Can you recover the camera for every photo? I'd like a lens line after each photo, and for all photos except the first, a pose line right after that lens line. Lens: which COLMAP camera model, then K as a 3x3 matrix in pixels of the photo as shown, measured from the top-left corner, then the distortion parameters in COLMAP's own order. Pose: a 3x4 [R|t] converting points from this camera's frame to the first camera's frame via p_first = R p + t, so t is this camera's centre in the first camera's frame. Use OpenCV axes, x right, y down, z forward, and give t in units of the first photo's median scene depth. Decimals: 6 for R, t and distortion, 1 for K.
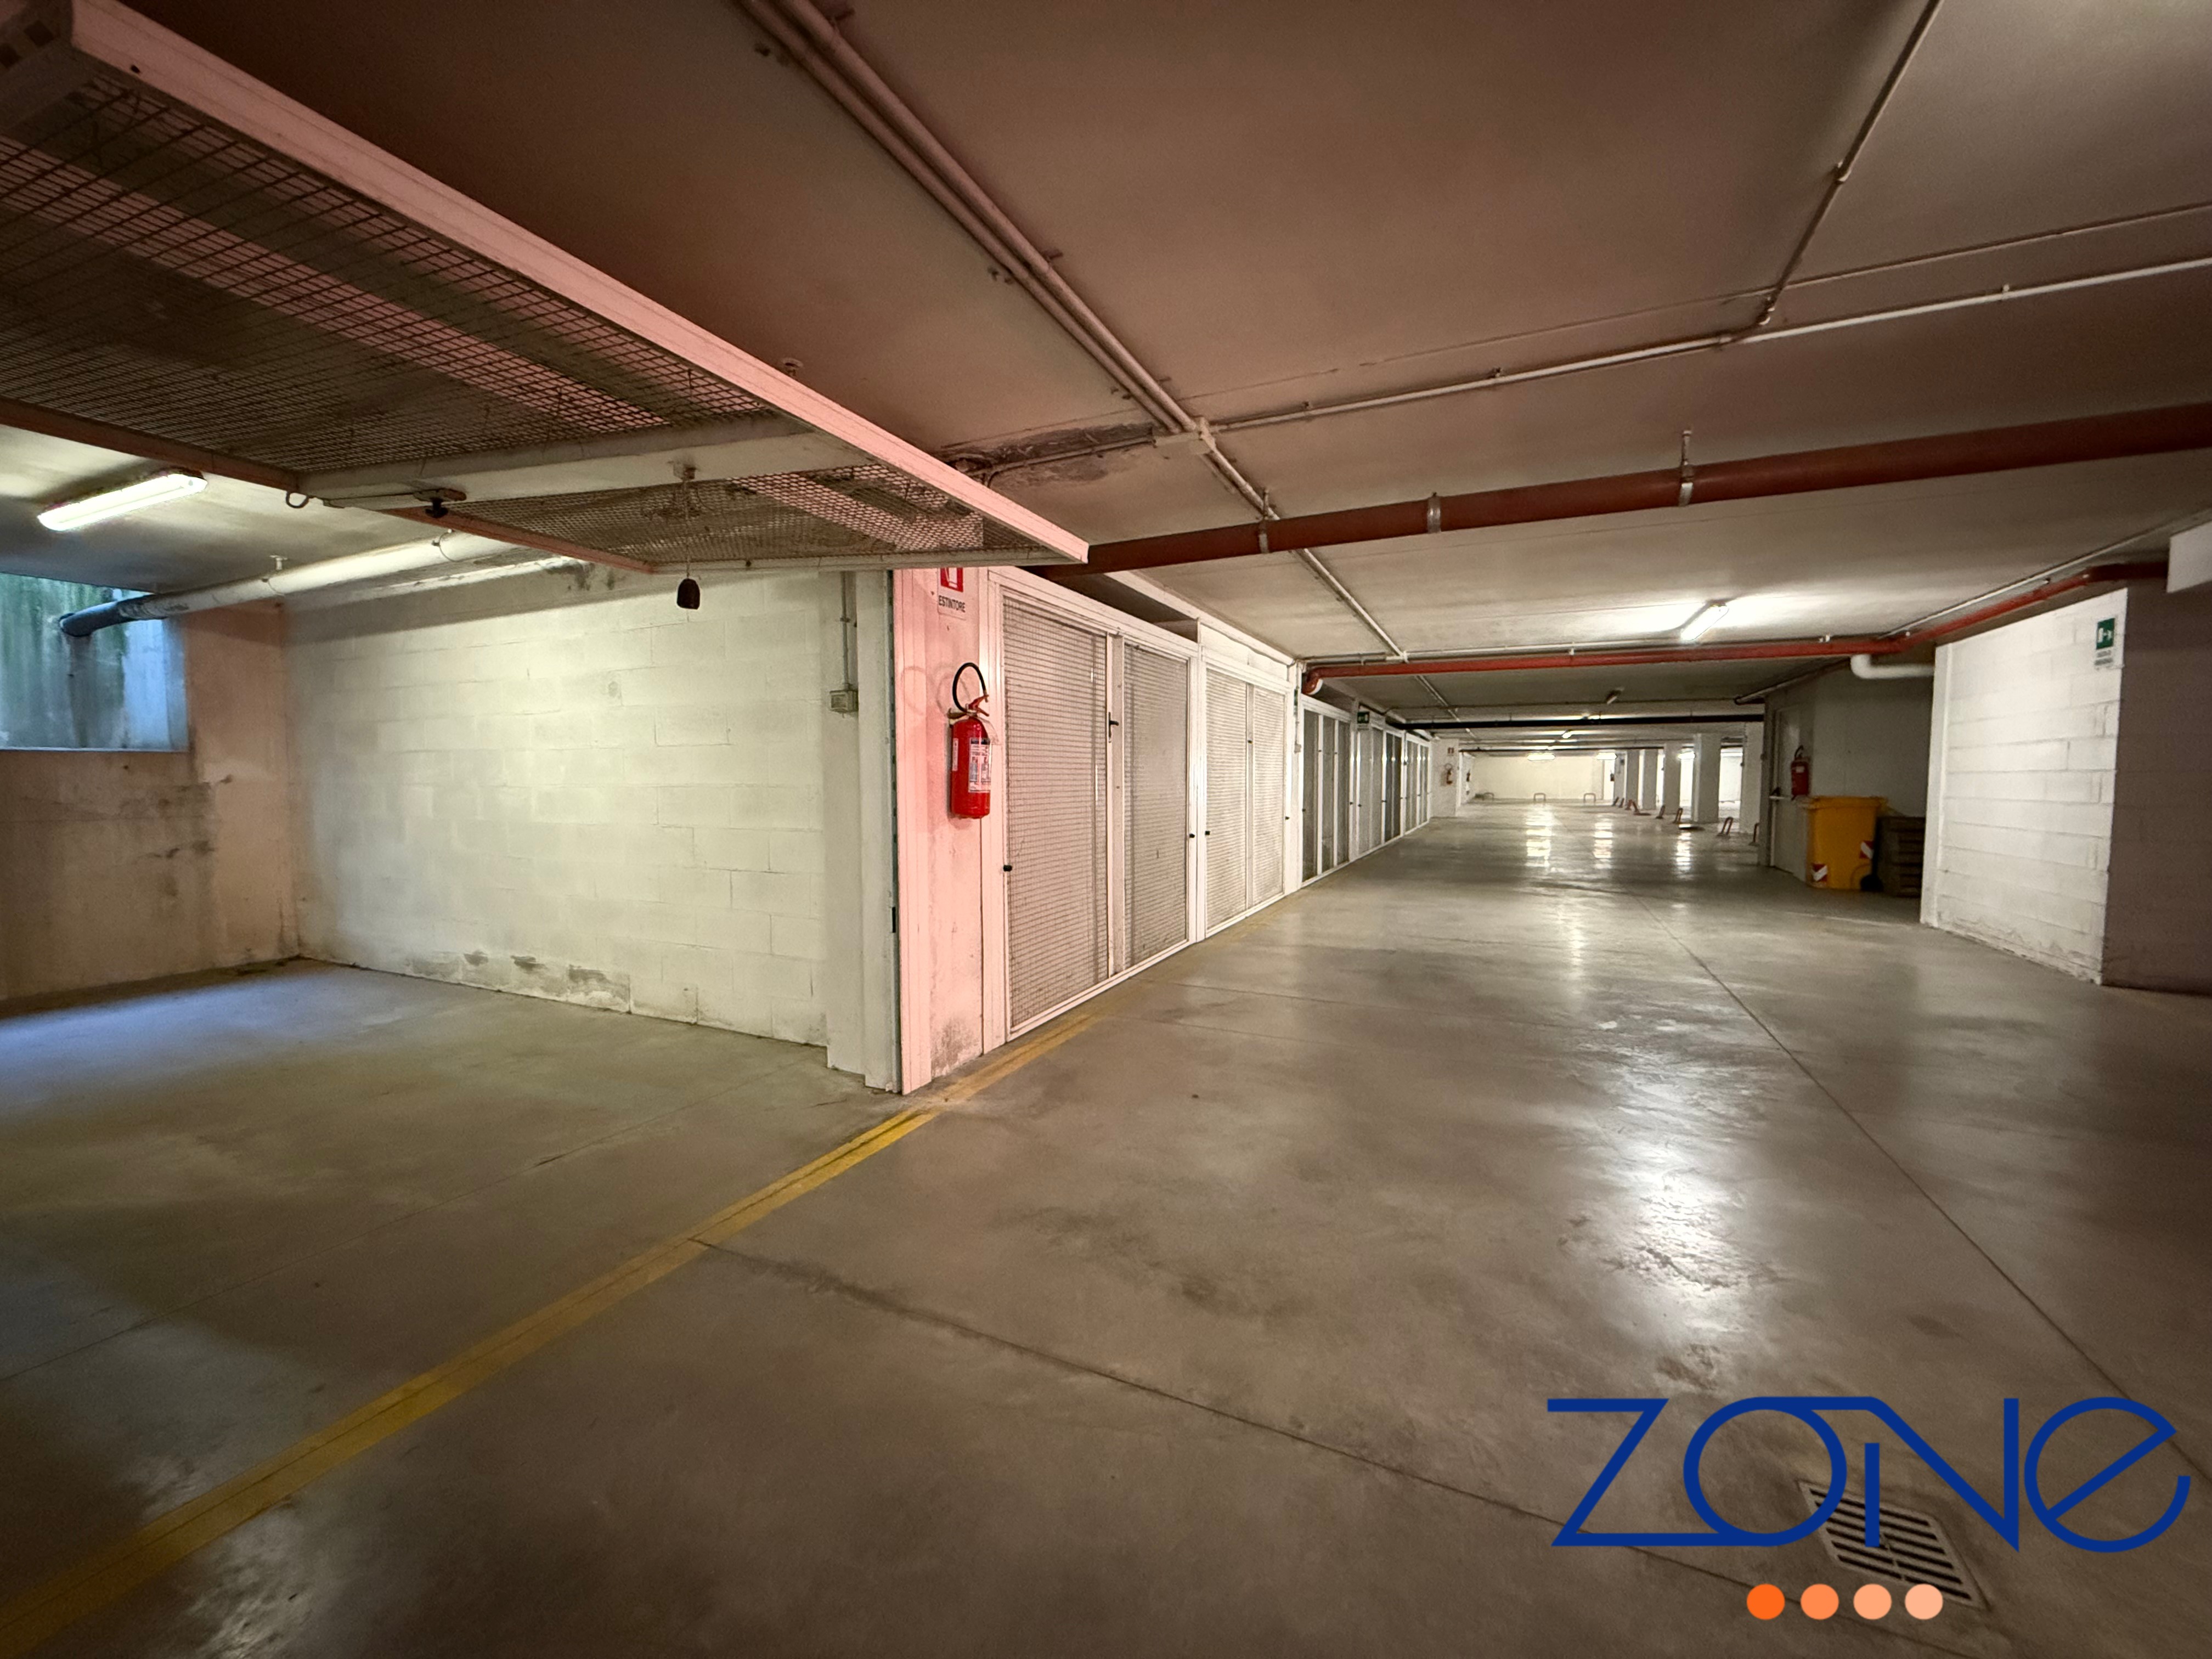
lens RADIAL K [[880.2, 0, 1094.2], [0, 880.2, 828.2], [0, 0, 1]] dist [-0.002306, -0.001001]
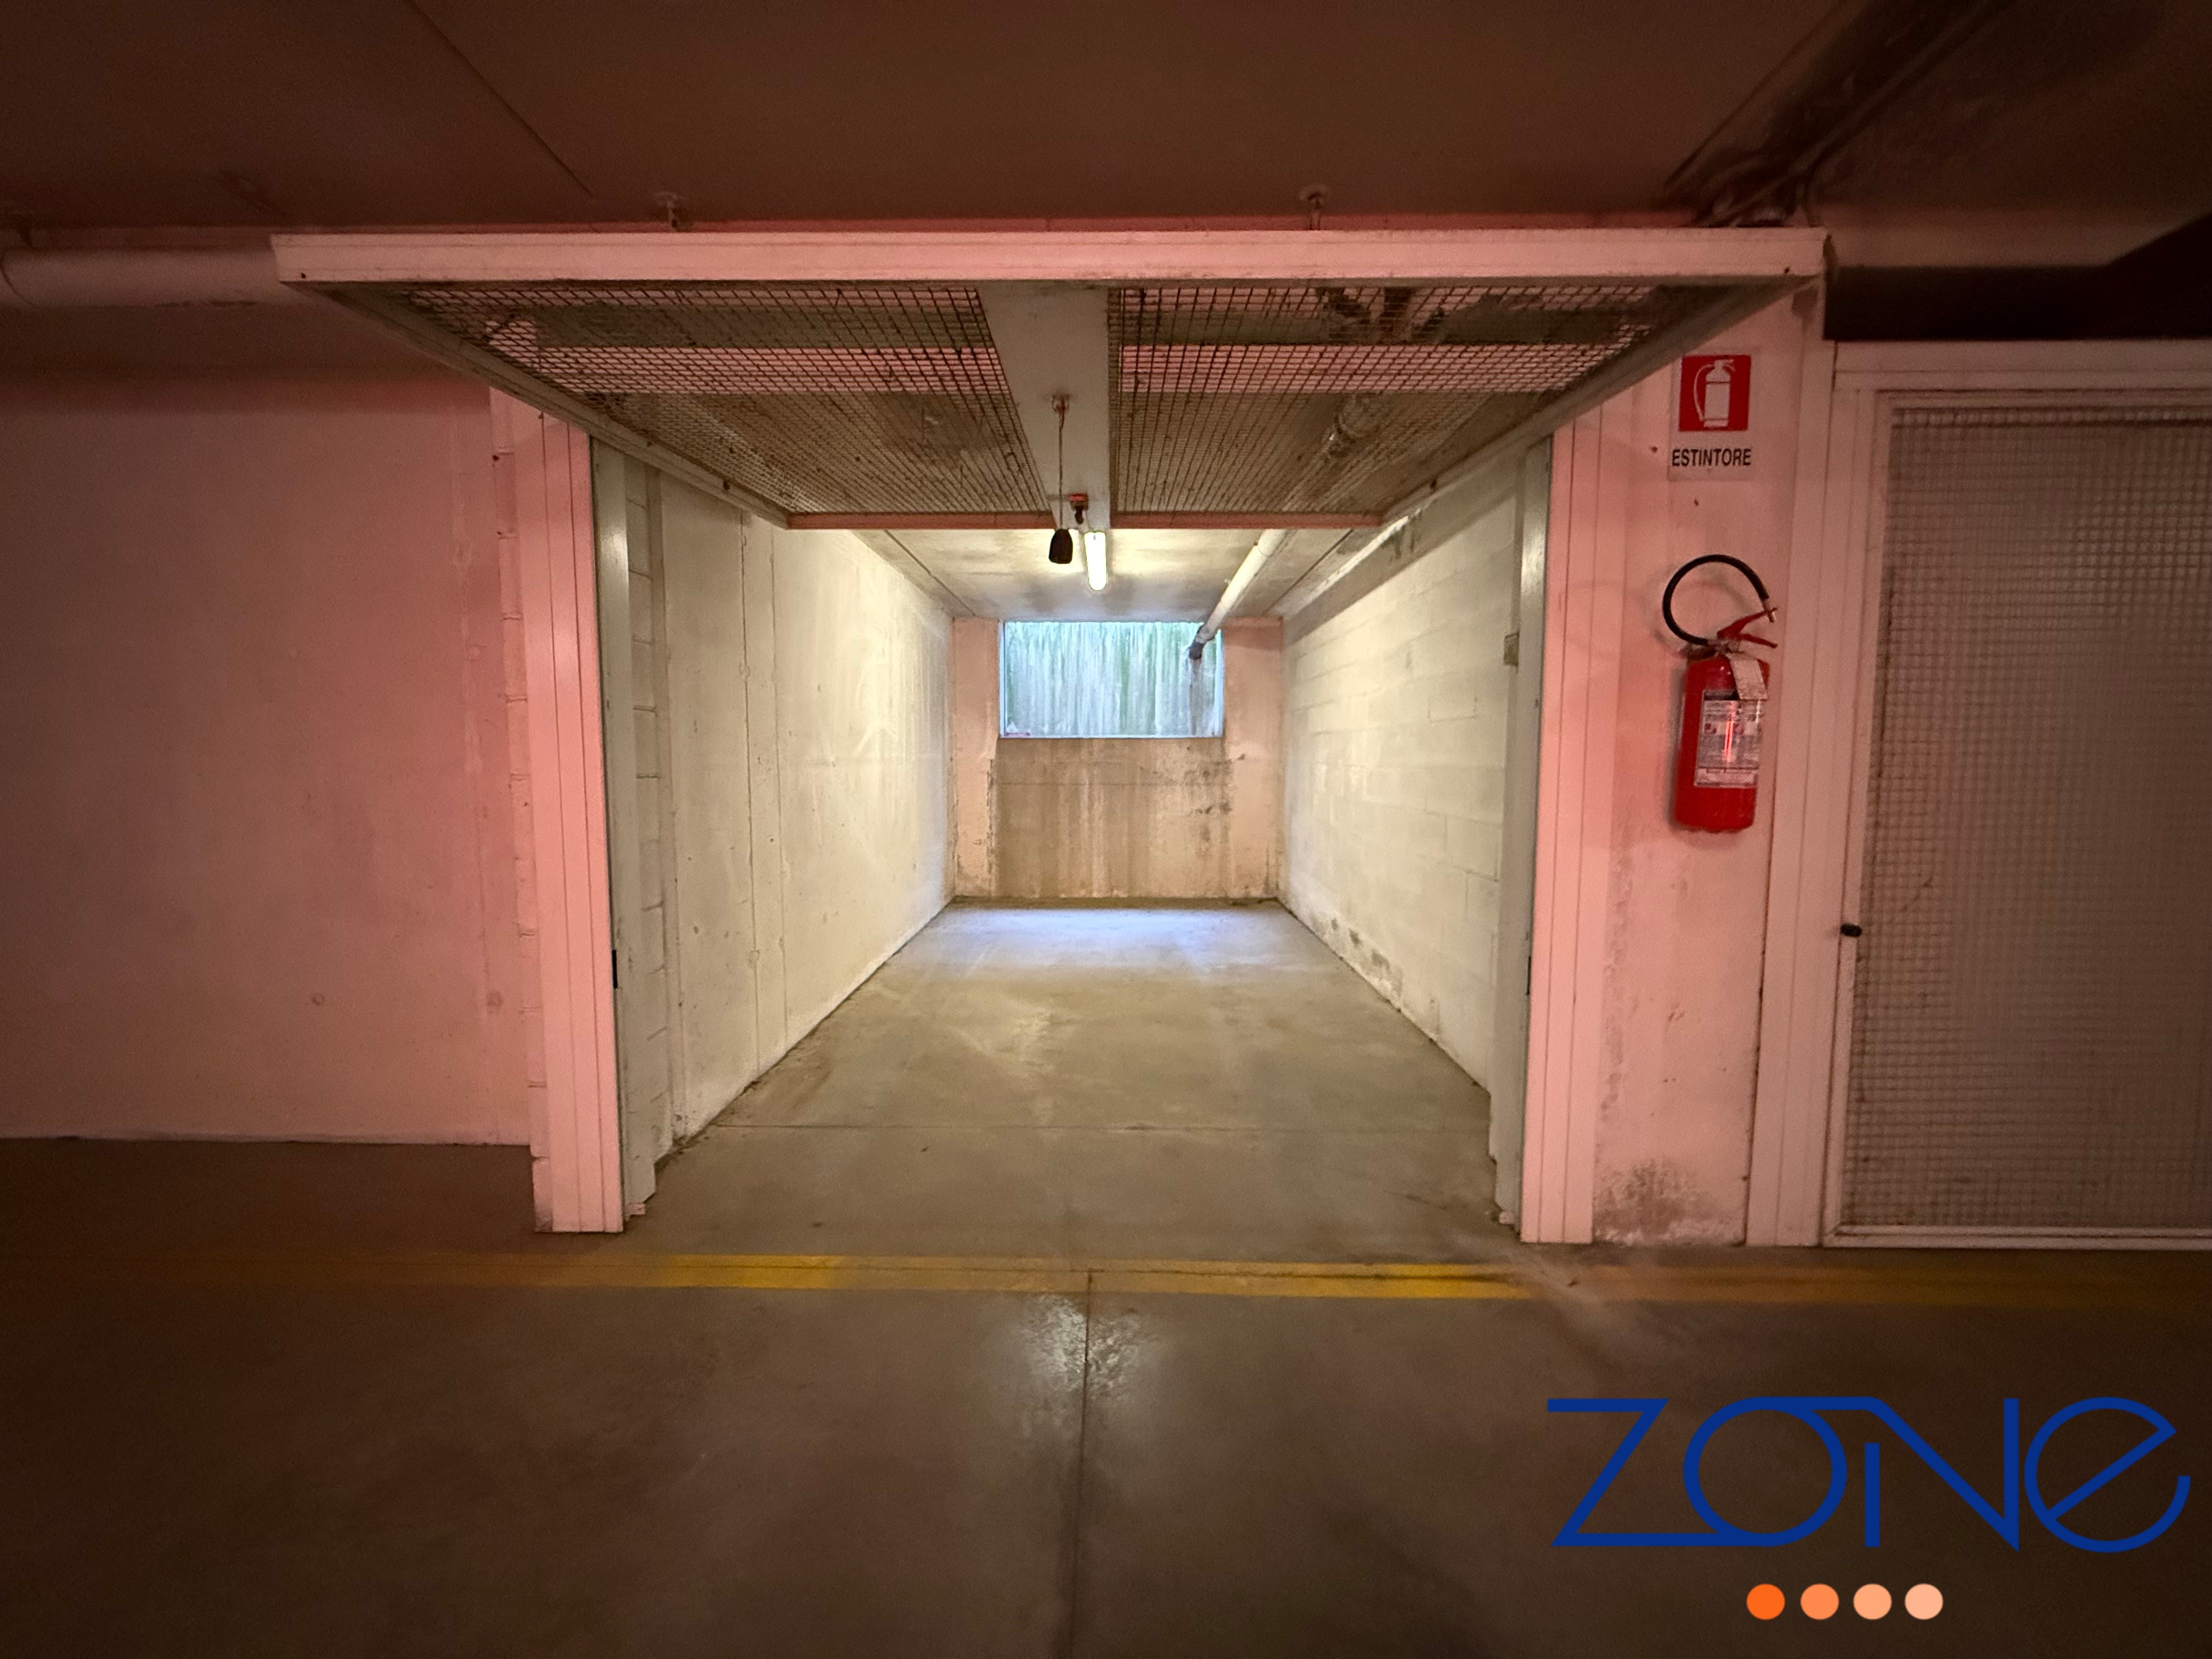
lens RADIAL K [[880.2, 0, 1102.6], [0, 880.2, 828.6], [0, 0, 1]] dist [-0.002306, -0.001001]
pose [[0.413751, 0.078184, -0.907026, 0.197740], [-0.055868, 0.996608, 0.060421, -0.023629], [0.908674, 0.025674, 0.416716, 0.376059]]
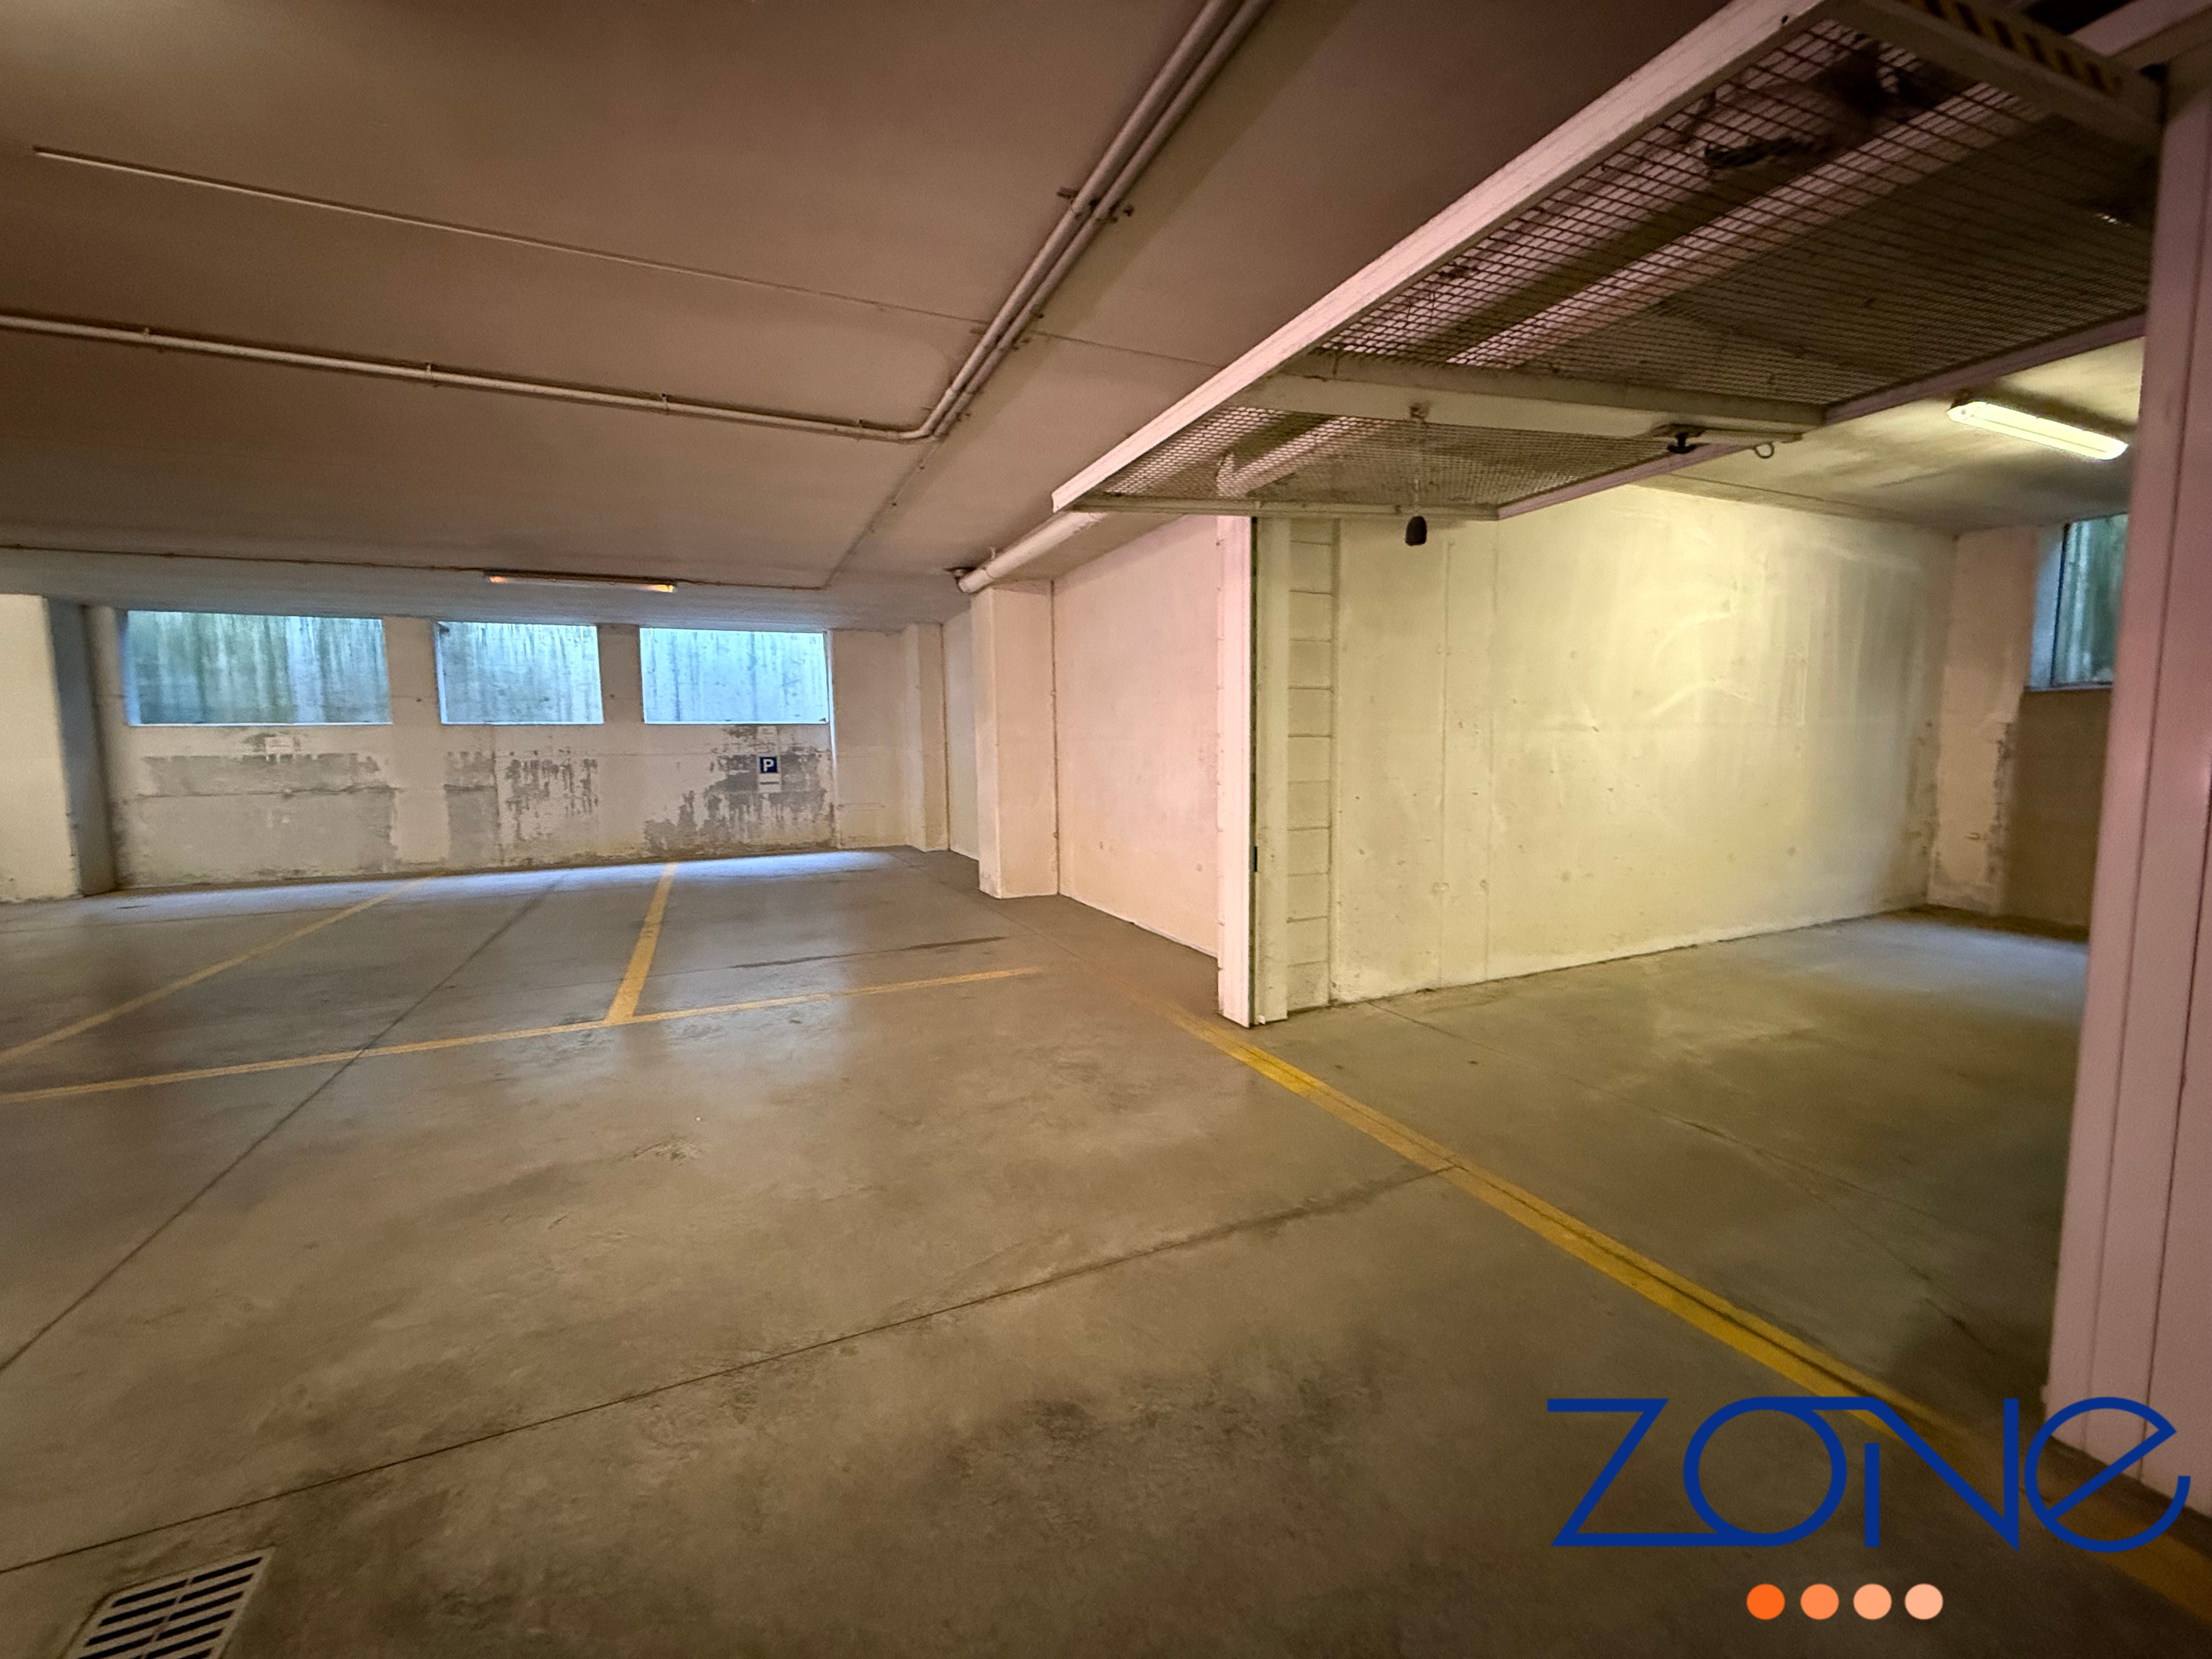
lens RADIAL K [[880.2, 0, 1090.7], [0, 880.2, 818.9], [0, 0, 1]] dist [-0.002306, -0.001001]
pose [[-0.653072, 0.075641, -0.753509, 0.329933], [-0.028406, 0.991852, 0.124186, -0.024967], [0.756763, 0.102506, -0.645602, 0.779455]]
